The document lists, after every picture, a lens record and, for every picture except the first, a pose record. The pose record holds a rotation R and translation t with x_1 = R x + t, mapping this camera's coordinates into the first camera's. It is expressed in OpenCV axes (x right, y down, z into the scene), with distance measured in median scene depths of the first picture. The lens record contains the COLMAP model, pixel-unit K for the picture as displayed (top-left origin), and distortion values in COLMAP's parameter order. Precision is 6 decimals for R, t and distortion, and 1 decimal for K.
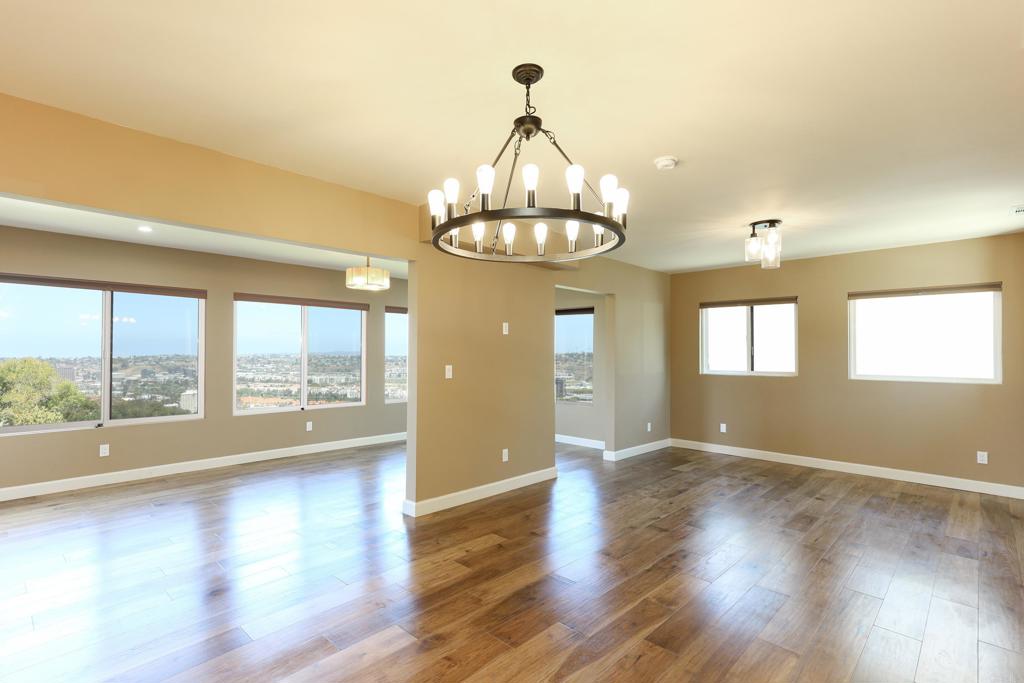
lens RADIAL K [[494.5, 0, 496.3], [0, 494.5, 348.2], [0, 0, 1]] dist [0.019914, -0.000324]
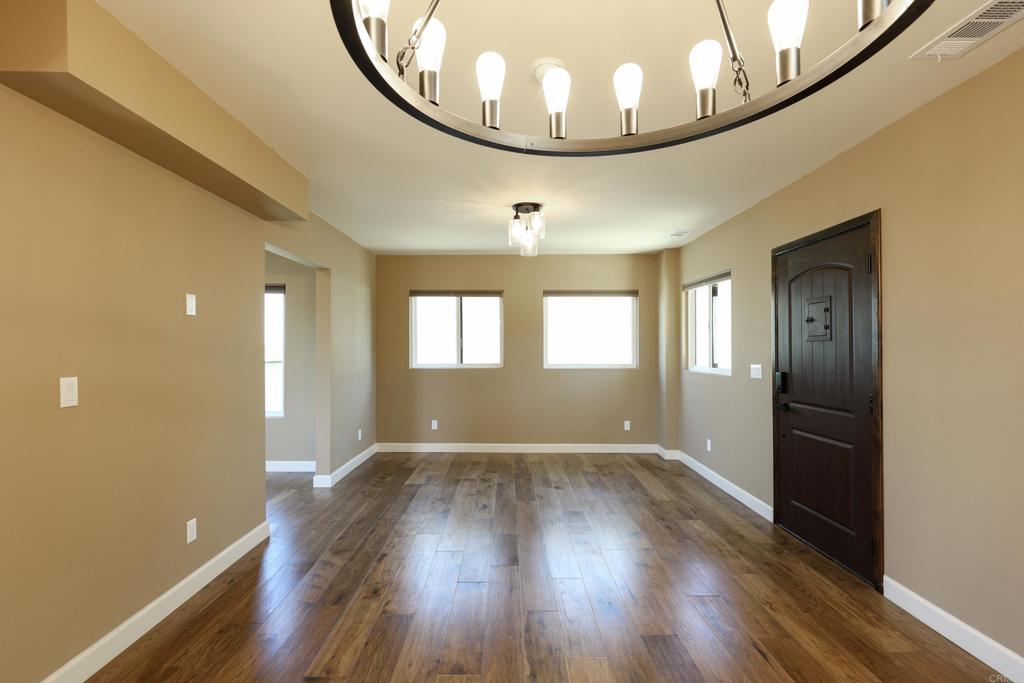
lens RADIAL K [[472.6, 0, 512.0], [0, 472.6, 341.5], [0, 0, 1]] dist [-0.011044, 0.000296]
pose [[0.707936, 0.000221, 0.706277, -0.083756], [-0.003941, 0.999986, 0.003638, -0.001101], [-0.706266, -0.005359, 0.707926, 0.308100]]
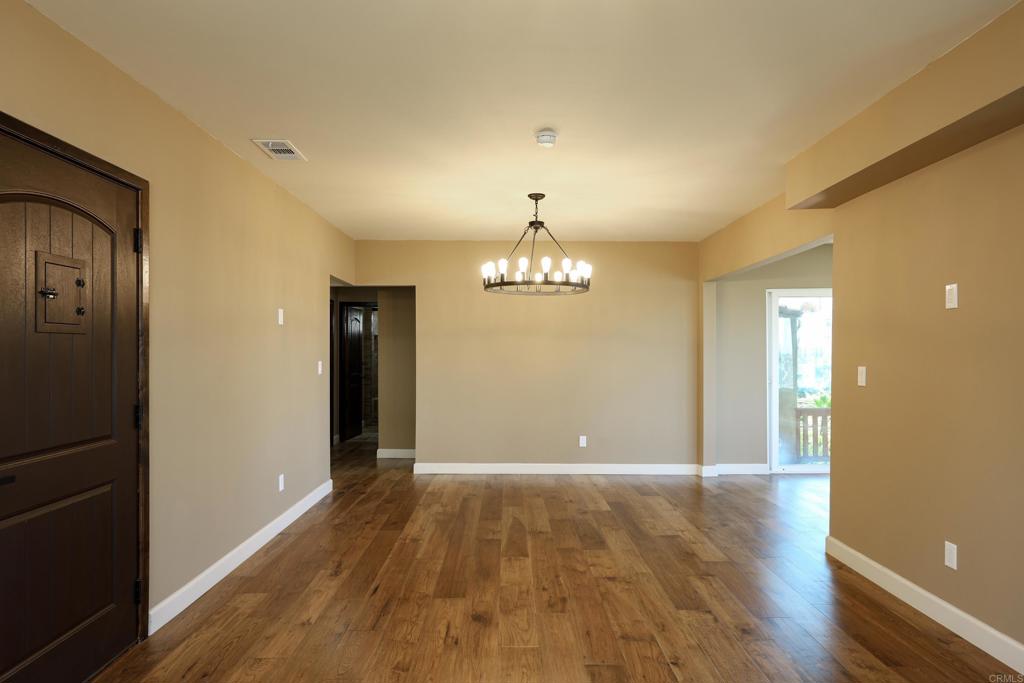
lens RADIAL K [[601.5, 0, 504.2], [0, 601.5, 344.0], [0, 0, 1]] dist [-0.001406, -0.001294]
pose [[-0.719411, -0.016319, -0.694393, 0.630565], [0.003603, 0.999623, -0.027226, 0.018363], [0.694575, -0.022088, -0.719081, 0.941407]]
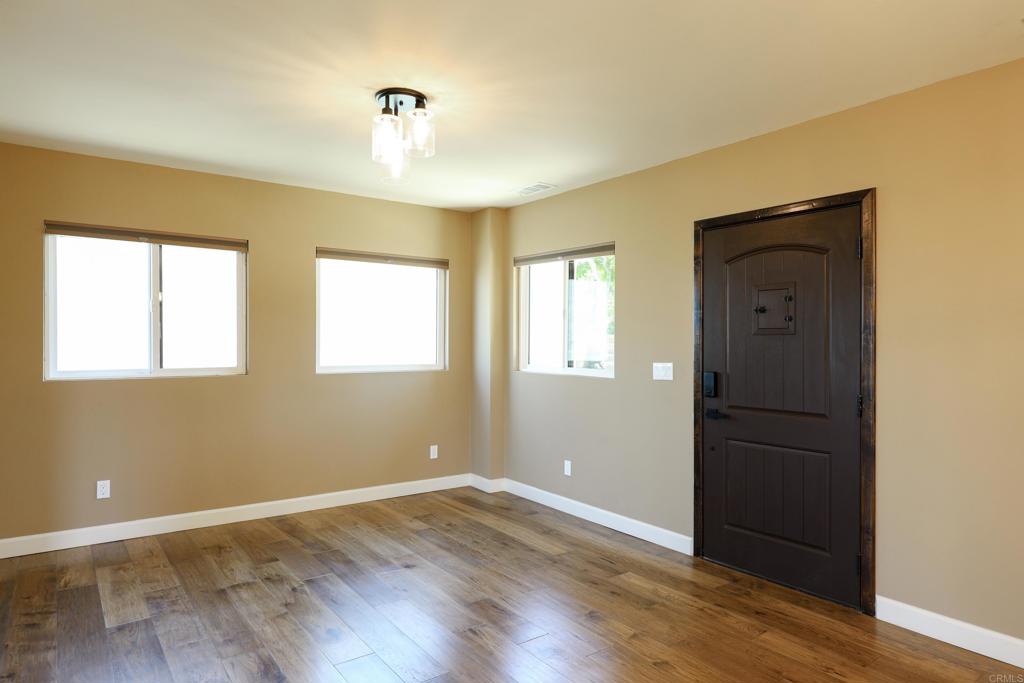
lens RADIAL K [[601.5, 0, 504.2], [0, 601.5, 344.0], [0, 0, 1]] dist [-0.001406, -0.001294]
pose [[0.149460, -0.011551, 0.988700, -0.072433], [-0.018634, 0.999721, 0.014496, 0.004328], [-0.988592, -0.020590, 0.149203, 0.620650]]
